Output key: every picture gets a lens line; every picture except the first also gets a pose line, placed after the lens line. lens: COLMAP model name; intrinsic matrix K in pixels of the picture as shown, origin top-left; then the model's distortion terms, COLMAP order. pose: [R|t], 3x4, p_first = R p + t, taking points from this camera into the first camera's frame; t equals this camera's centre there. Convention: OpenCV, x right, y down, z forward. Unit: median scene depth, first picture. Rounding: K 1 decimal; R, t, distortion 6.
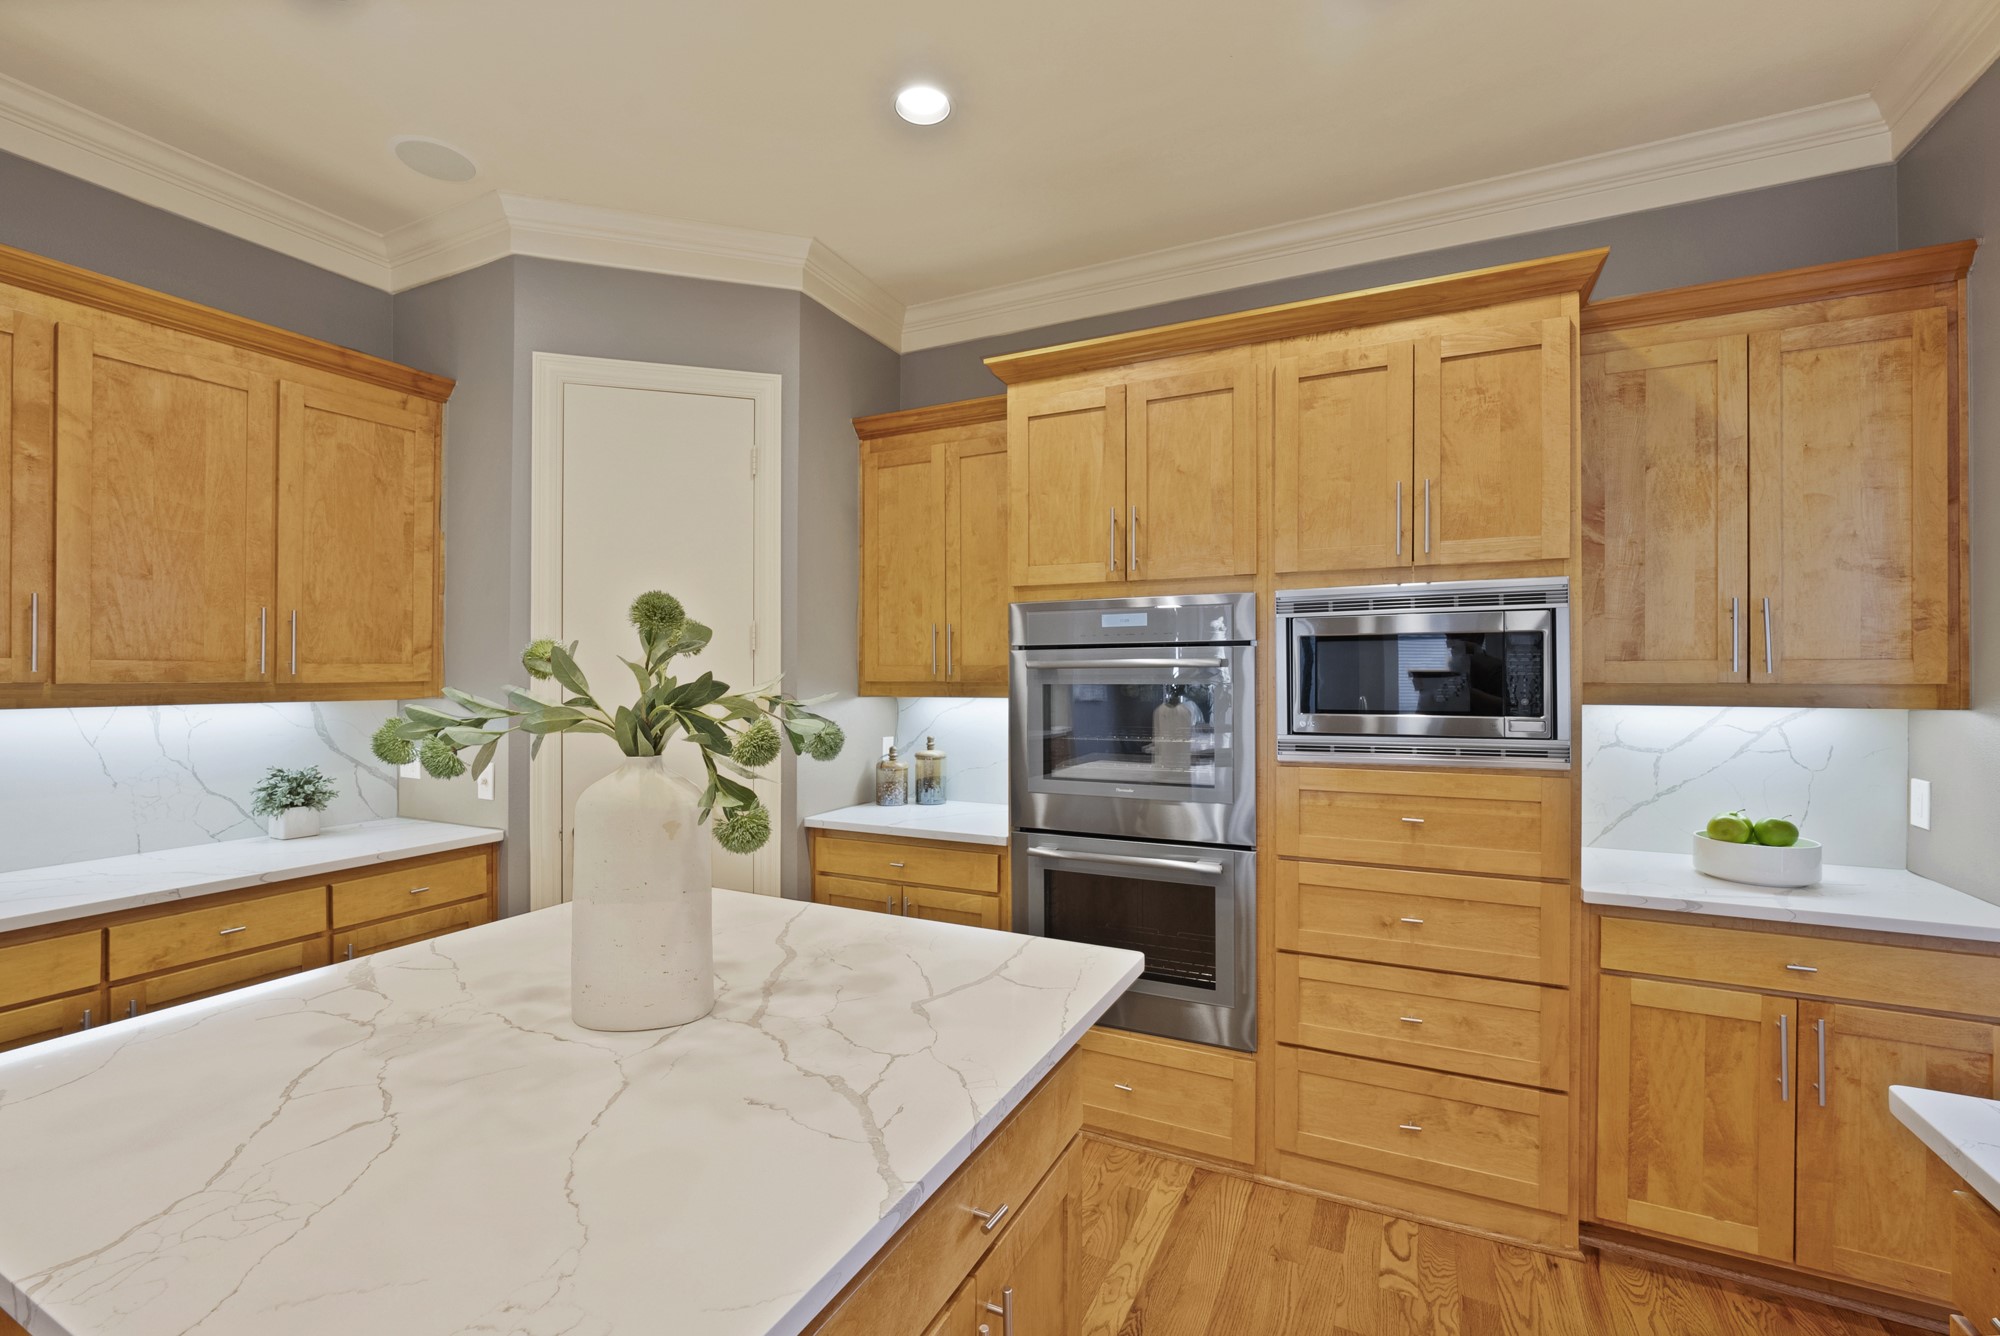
lens RADIAL K [[838.8, 0, 996.7], [0, 838.8, 656.5], [0, 0, 1]] dist [0.000966, 0.000849]
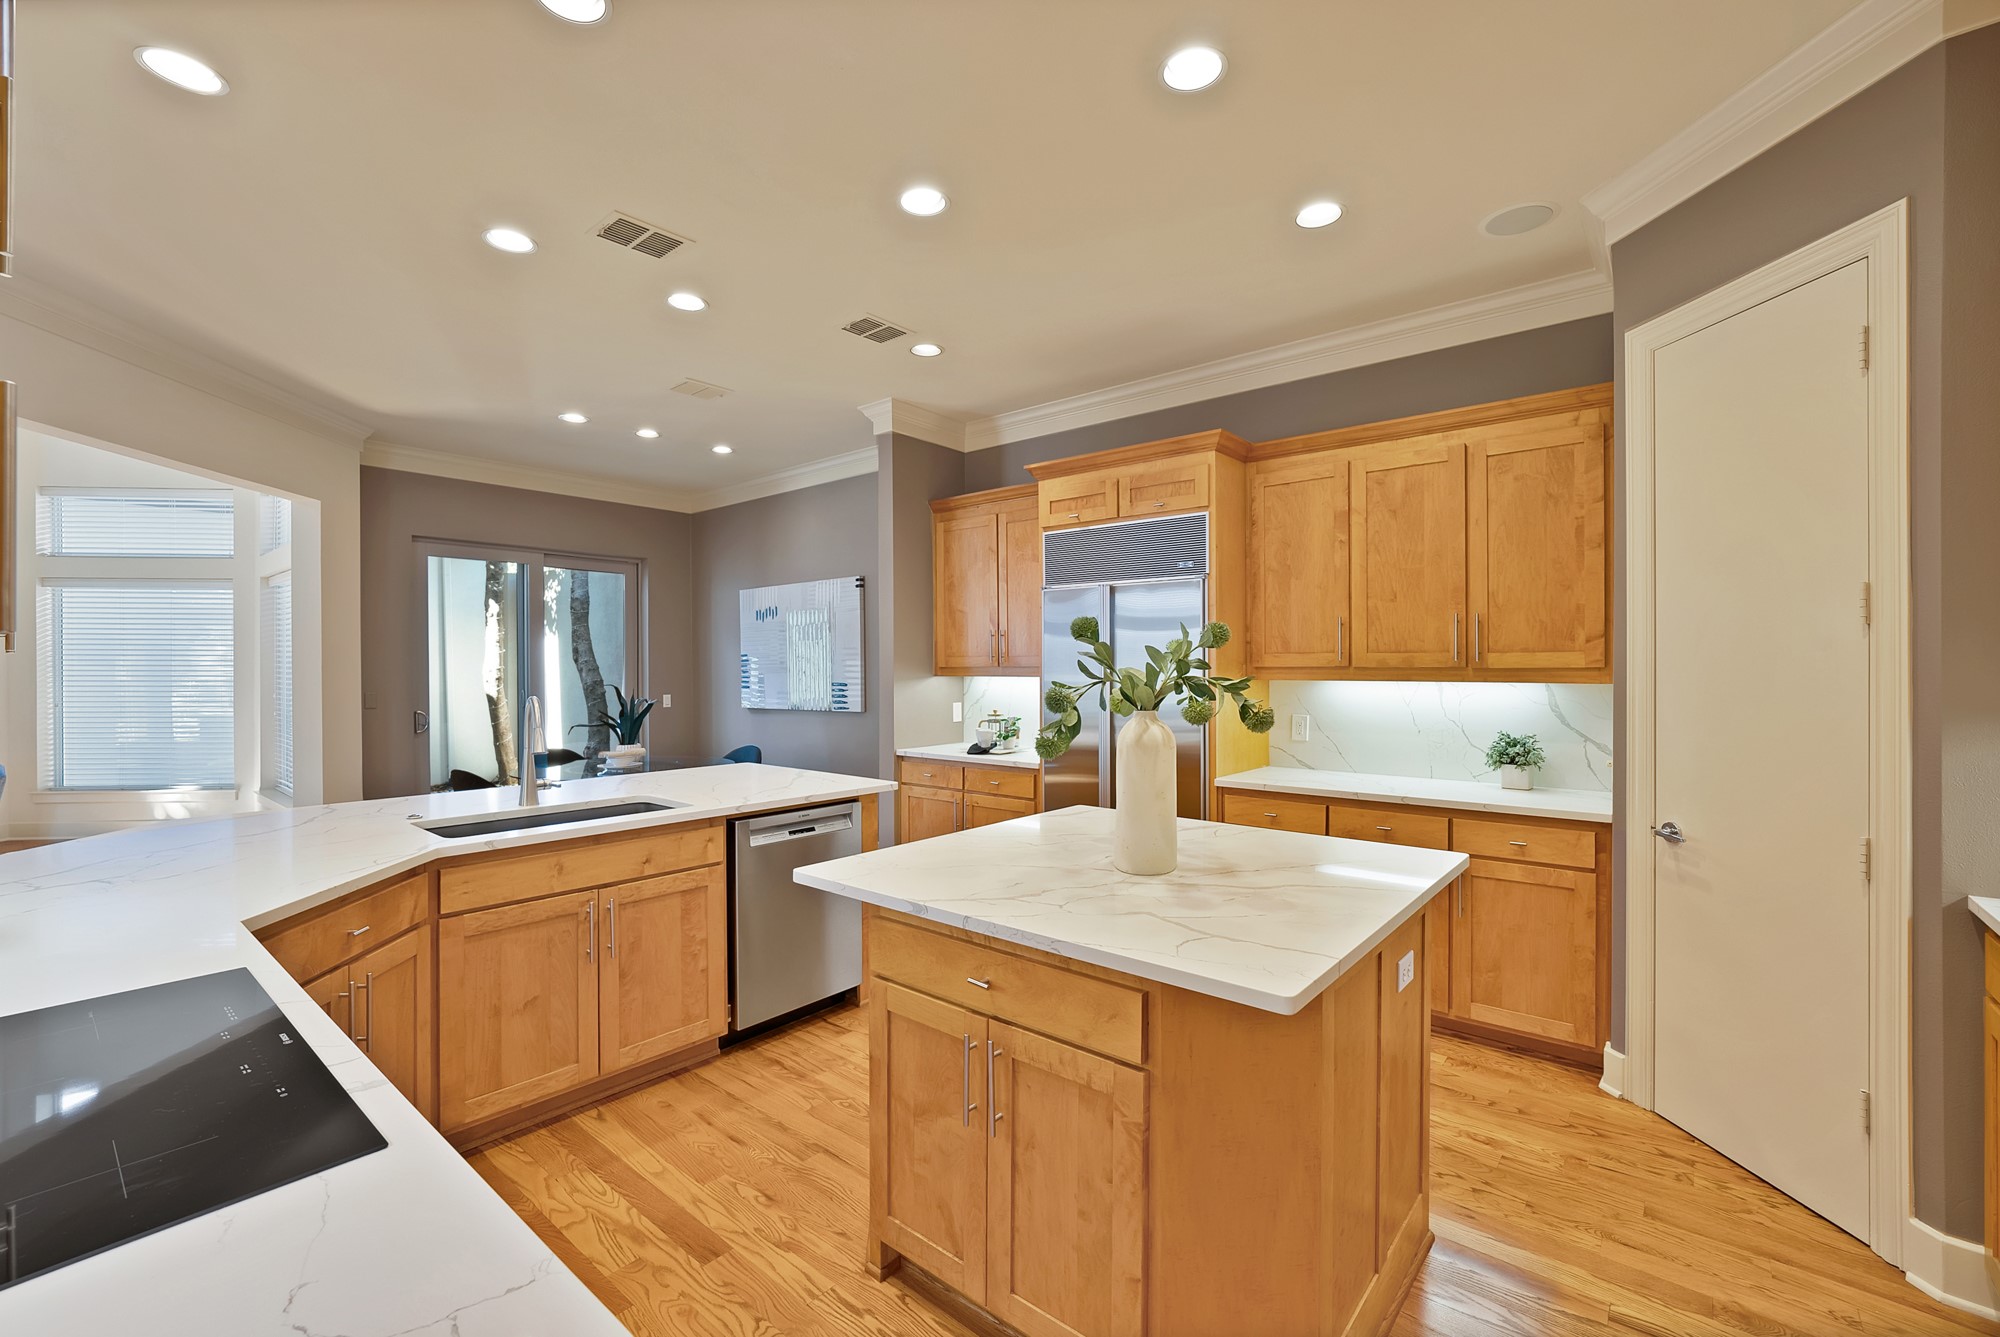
lens RADIAL K [[847.9, 0, 989.2], [0, 847.9, 661.4], [0, 0, 1]] dist [-0.026623, 0.000162]
pose [[-0.240423, -0.002726, -0.970665, 0.739293], [0.019419, 0.999782, -0.007617, 0.018996], [0.970474, -0.020681, -0.240317, 0.652266]]
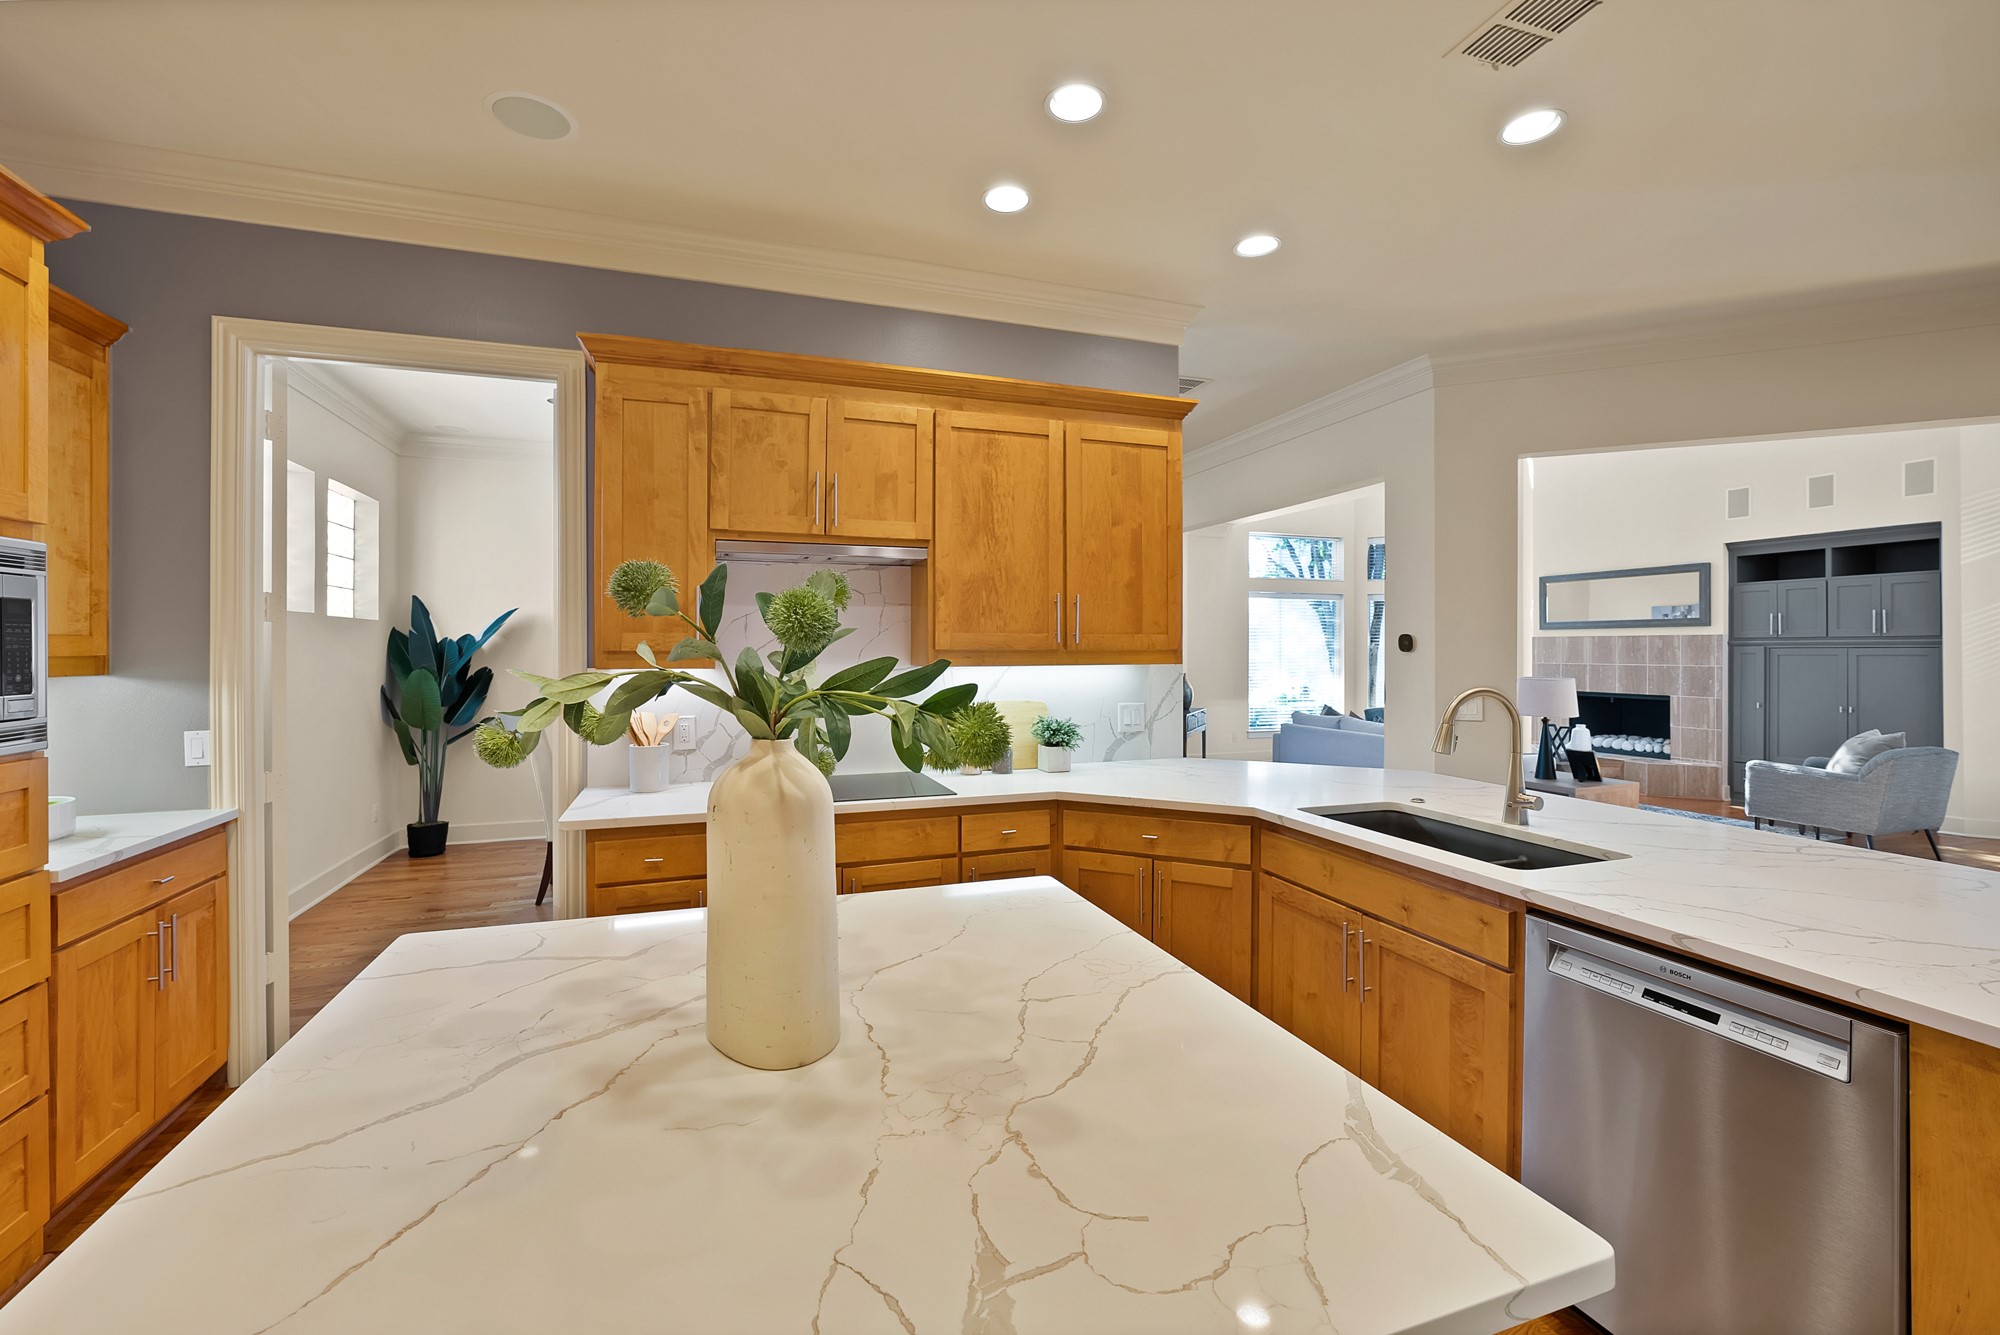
lens RADIAL K [[838.8, 0, 996.7], [0, 838.8, 656.0], [0, 0, 1]] dist [0.000966, 0.000849]
pose [[-0.715990, -0.004071, 0.698098, -0.697671], [-0.013036, 0.999887, -0.007539, 0.023227], [-0.697989, -0.014498, -0.715962, 0.862269]]
